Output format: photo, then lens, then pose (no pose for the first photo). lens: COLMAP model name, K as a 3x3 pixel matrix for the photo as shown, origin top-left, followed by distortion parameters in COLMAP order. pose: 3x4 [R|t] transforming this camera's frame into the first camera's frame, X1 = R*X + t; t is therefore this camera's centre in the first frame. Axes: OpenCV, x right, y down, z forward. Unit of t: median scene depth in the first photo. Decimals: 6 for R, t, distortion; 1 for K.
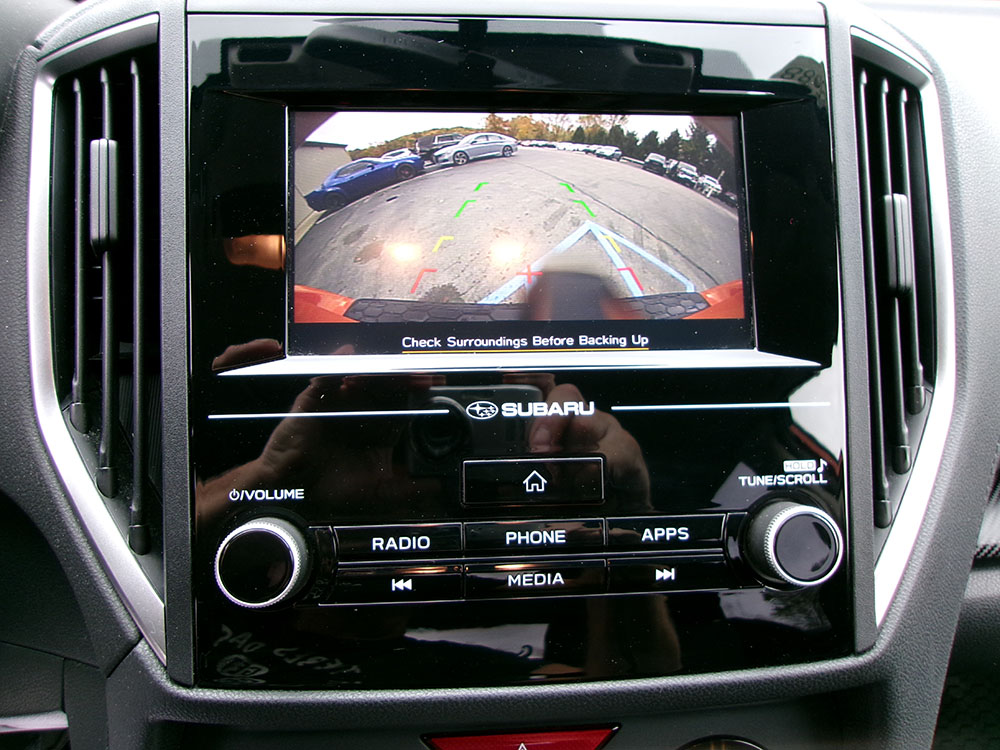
lens RADIAL K [[771.0, 0, 498.0], [0, 771.0, 372.7], [0, 0, 1]] dist [-0.009914, 0.029209]
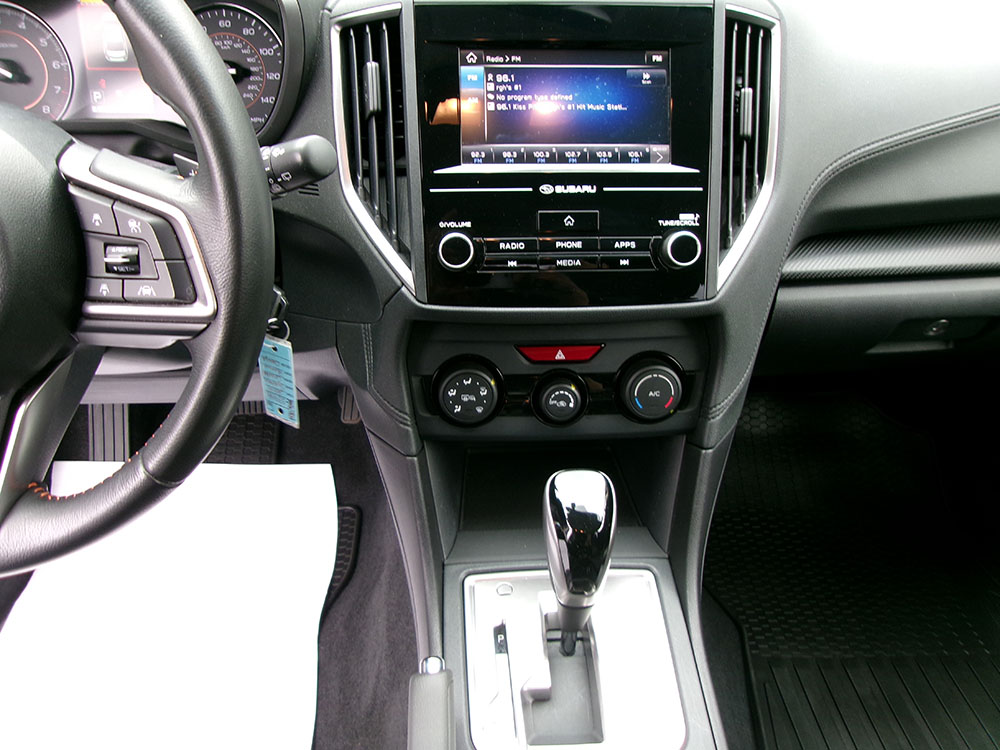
lens RADIAL K [[771.0, 0, 508.4], [0, 771.0, 373.1], [0, 0, 1]] dist [-0.009914, 0.029209]
pose [[0.999811, 0.009835, -0.016788, -0.090183], [-0.006649, 0.983591, 0.180288, 0.172633], [0.018286, -0.180143, 0.983471, -1.347412]]
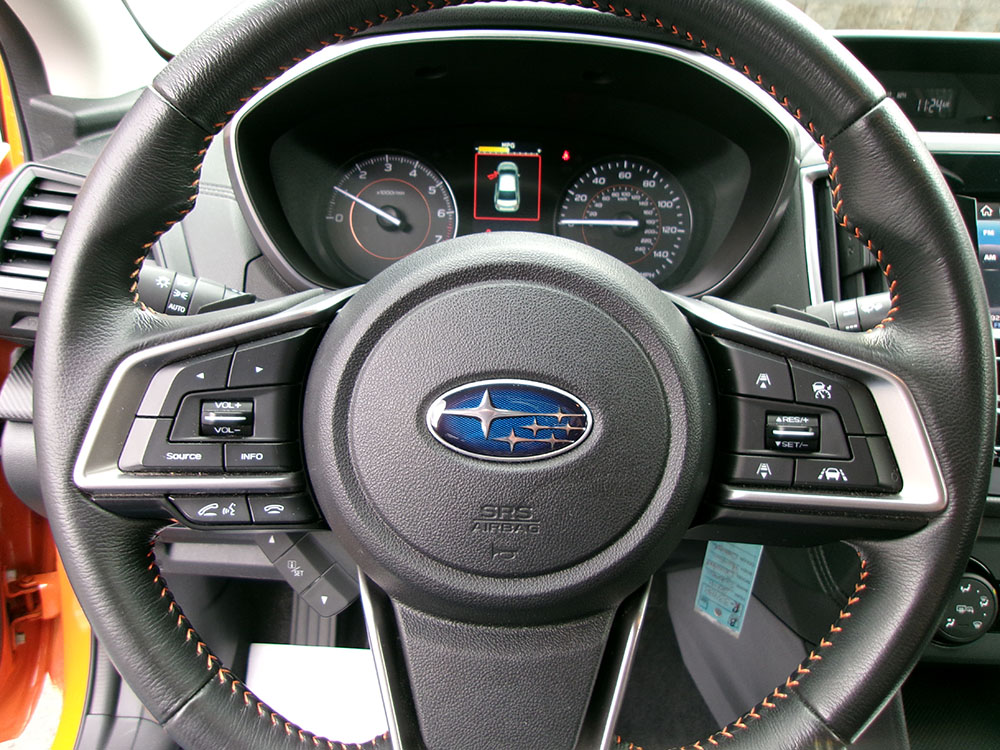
lens RADIAL K [[771.0, 0, 500.3], [0, 771.0, 380.6], [0, 0, 1]] dist [-0.009914, 0.029209]
pose [[0.998298, 0.036131, -0.045787, -1.361520], [-0.037183, 0.999059, -0.022337, 0.196883], [0.044937, 0.024001, 0.998701, -0.995669]]
